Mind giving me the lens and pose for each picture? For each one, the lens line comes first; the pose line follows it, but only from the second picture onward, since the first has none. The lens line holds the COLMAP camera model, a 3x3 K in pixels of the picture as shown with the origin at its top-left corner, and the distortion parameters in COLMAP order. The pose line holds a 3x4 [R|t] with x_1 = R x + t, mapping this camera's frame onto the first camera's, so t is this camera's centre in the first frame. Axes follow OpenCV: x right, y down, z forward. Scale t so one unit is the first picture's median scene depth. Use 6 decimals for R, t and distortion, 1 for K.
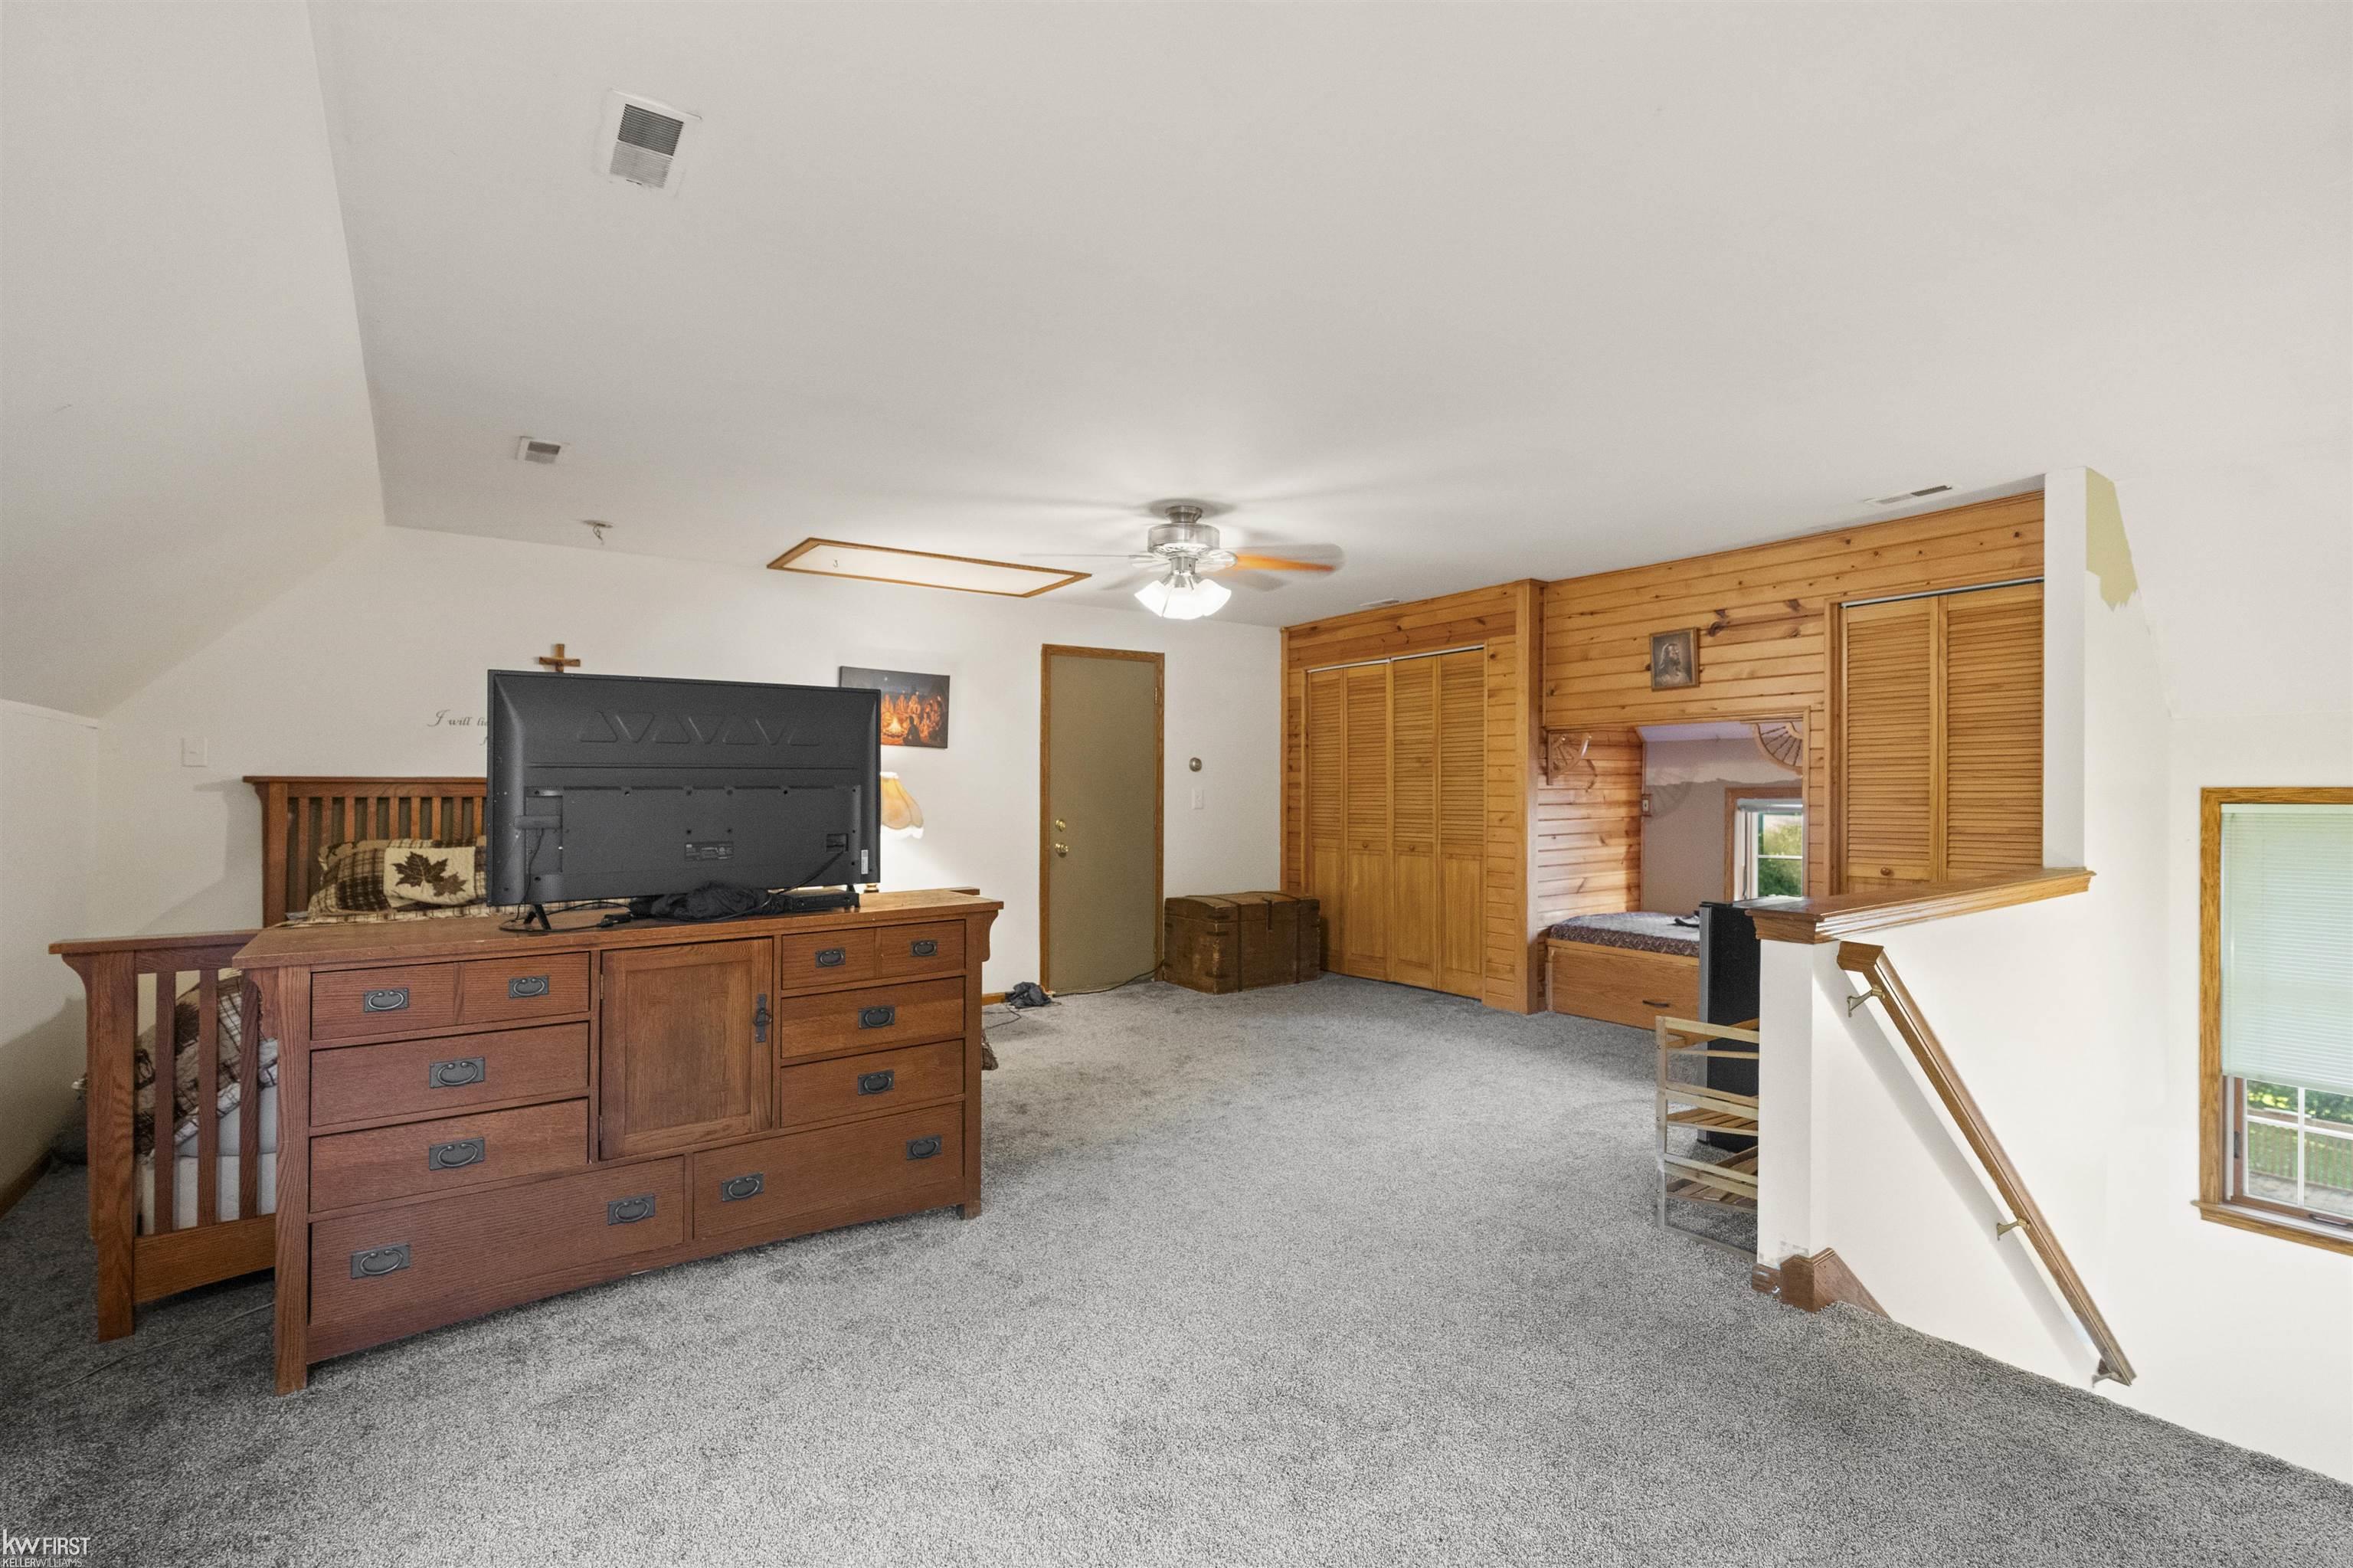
lens RADIAL K [[1069.5, 0, 1175.9], [0, 1069.5, 784.5], [0, 0, 1]] dist [-0.007474, 0.001827]
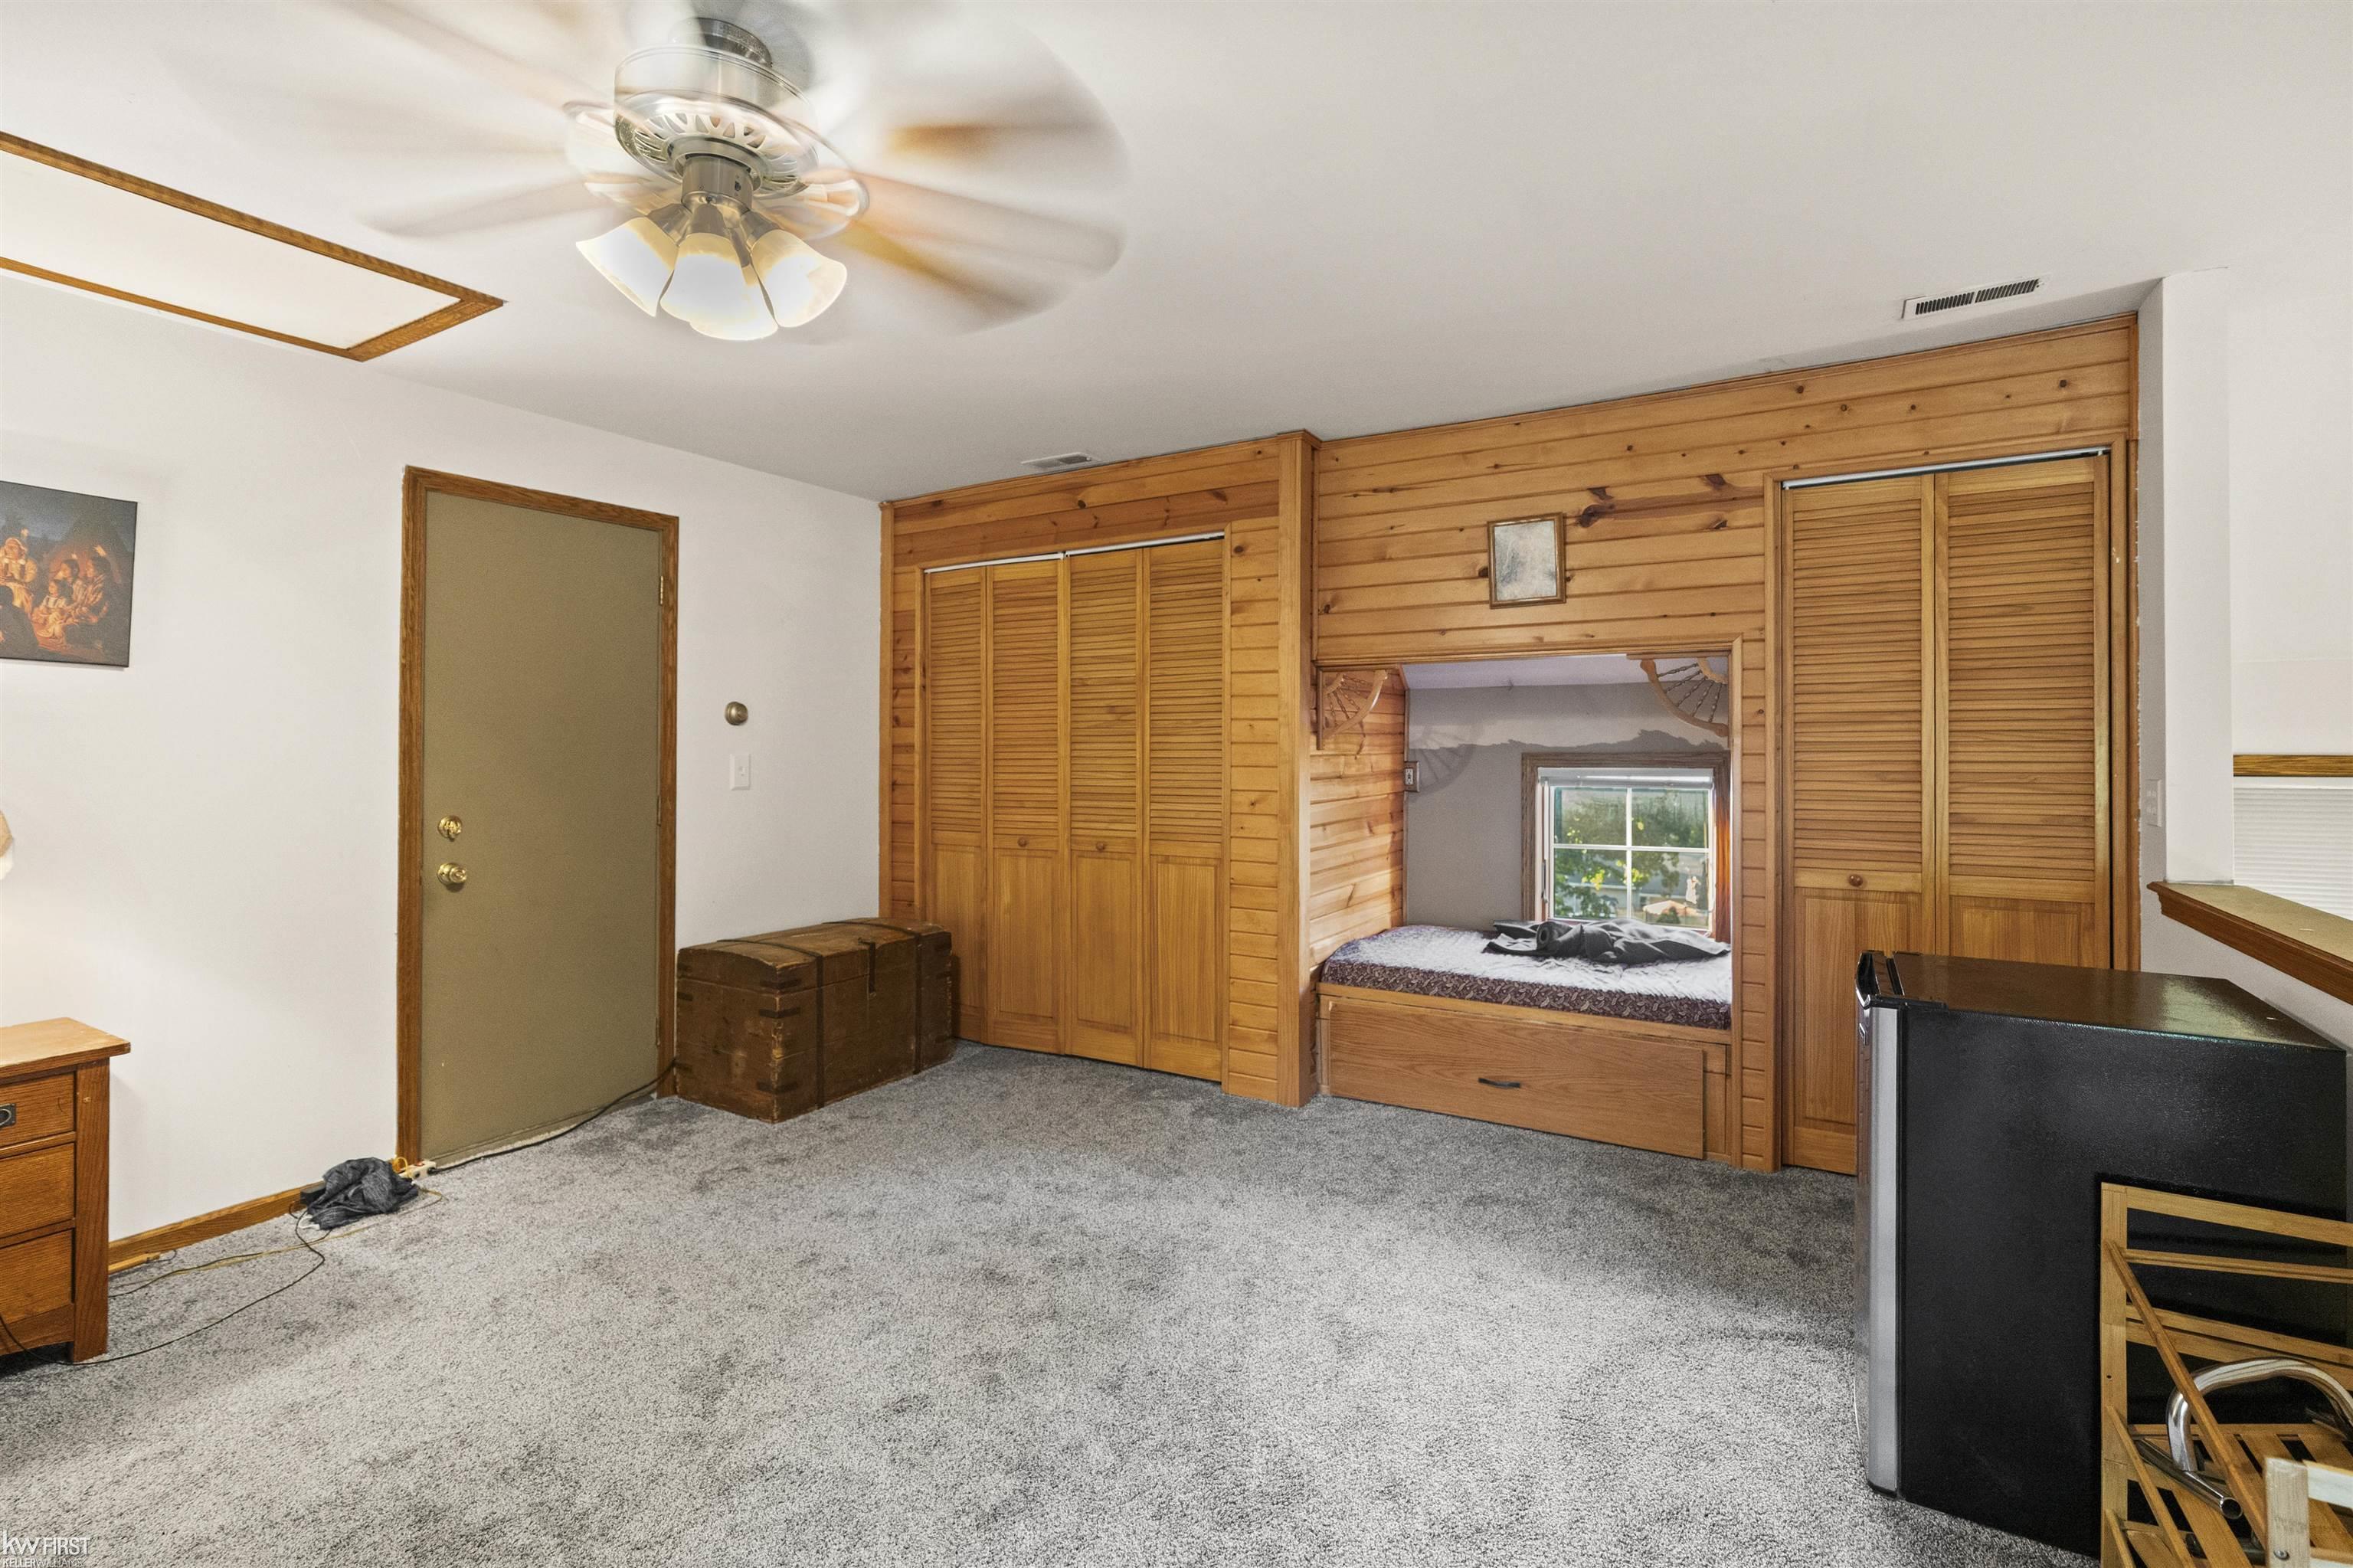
lens RADIAL K [[1069.5, 0, 1187.3], [0, 1069.5, 739.0], [0, 0, 1]] dist [-0.007474, 0.001827]
pose [[0.910617, 0.002850, 0.413242, 0.001788], [-0.001883, 0.999994, -0.002748, -0.003919], [-0.413248, 0.001724, 0.910617, 0.422151]]
